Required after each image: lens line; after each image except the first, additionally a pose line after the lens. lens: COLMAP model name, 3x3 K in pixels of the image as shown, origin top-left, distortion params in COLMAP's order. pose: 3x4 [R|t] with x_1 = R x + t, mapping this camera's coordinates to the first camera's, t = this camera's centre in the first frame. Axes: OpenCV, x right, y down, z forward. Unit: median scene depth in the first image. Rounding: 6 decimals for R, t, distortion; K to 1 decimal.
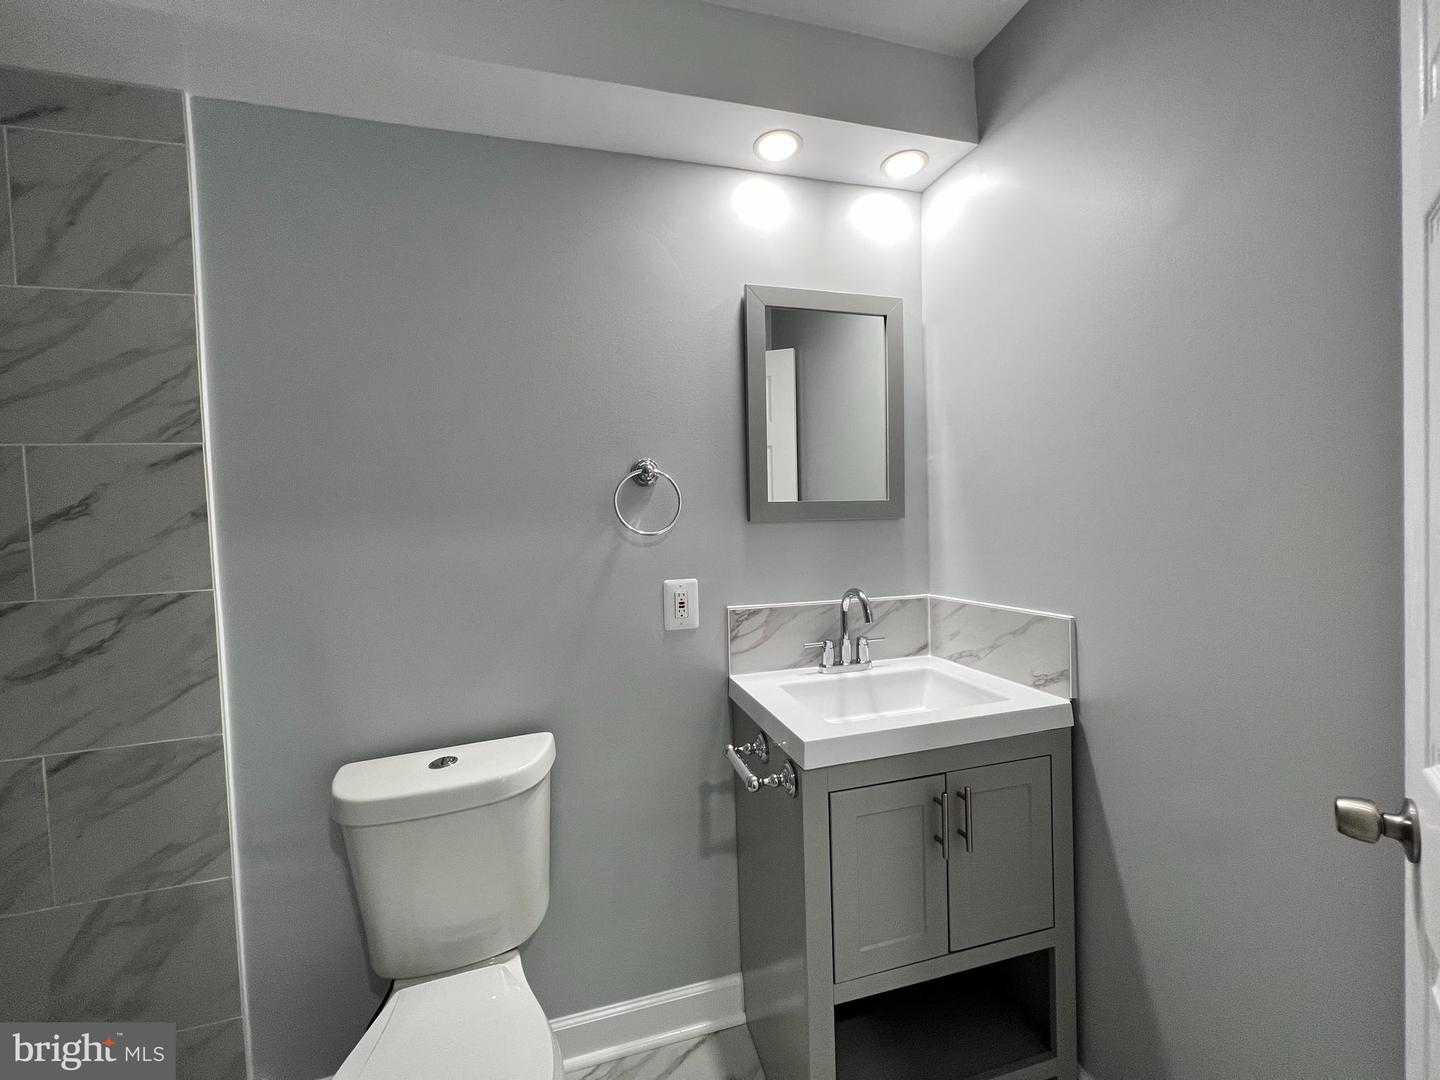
lens RADIAL K [[583.7, 0, 717.8], [0, 583.7, 538.8], [0, 0, 1]] dist [-0.002301, 0.000394]
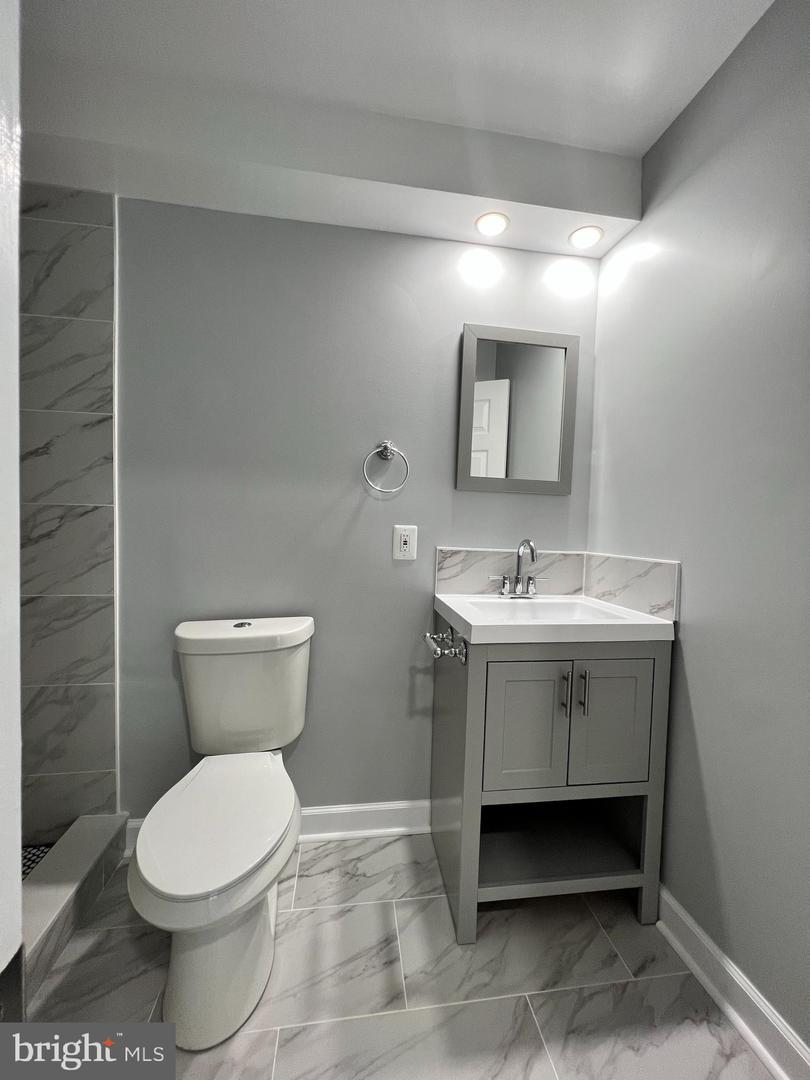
lens RADIAL K [[437.8, 0, 409.8], [0, 437.8, 543.1], [0, 0, 1]] dist [-0.002301, 0.000394]
pose [[0.990904, 0.066954, -0.116735, 0.095057], [-0.065562, 0.997725, 0.015726, 0.117926], [0.117522, -0.007930, 0.993039, -0.108084]]
